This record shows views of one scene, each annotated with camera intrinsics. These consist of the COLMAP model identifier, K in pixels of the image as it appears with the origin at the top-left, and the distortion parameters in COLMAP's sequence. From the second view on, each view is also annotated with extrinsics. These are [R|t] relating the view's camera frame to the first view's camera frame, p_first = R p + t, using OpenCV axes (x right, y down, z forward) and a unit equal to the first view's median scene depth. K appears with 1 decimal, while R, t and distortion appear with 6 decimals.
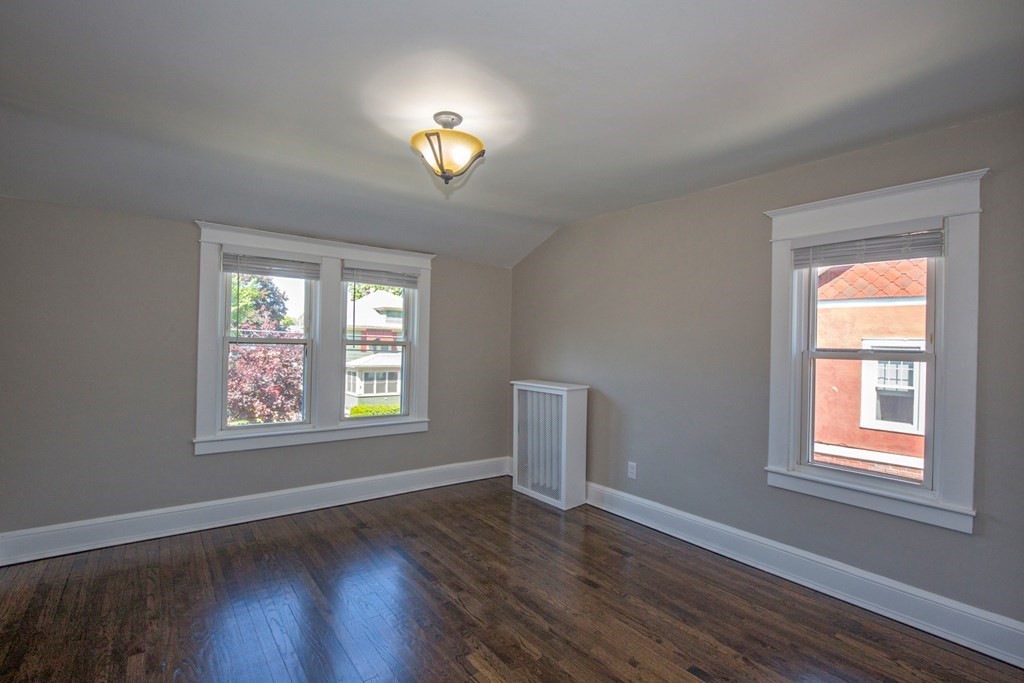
lens RADIAL K [[477.8, 0, 517.5], [0, 477.8, 344.6], [0, 0, 1]] dist [-0.026850, 0.002116]
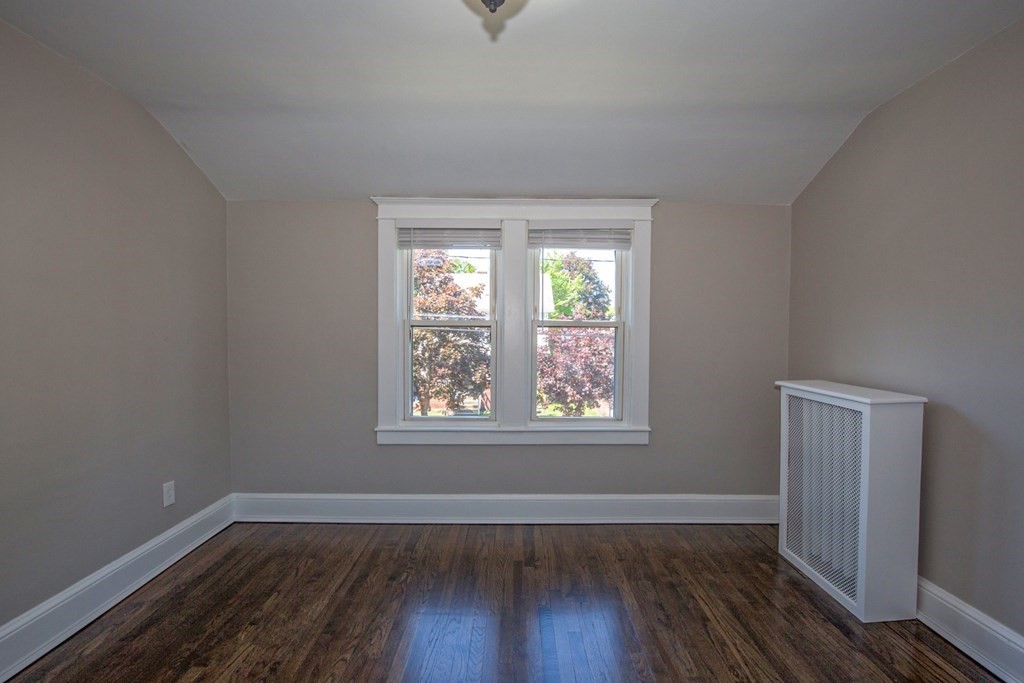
lens RADIAL K [[484.8, 0, 517.5], [0, 484.8, 346.8], [0, 0, 1]] dist [-0.028912, 0.000737]
pose [[0.791603, 0.004404, -0.611020, 0.108186], [0.011641, 0.999684, 0.022287, 0.014407], [0.610925, -0.024755, 0.791301, 0.314616]]
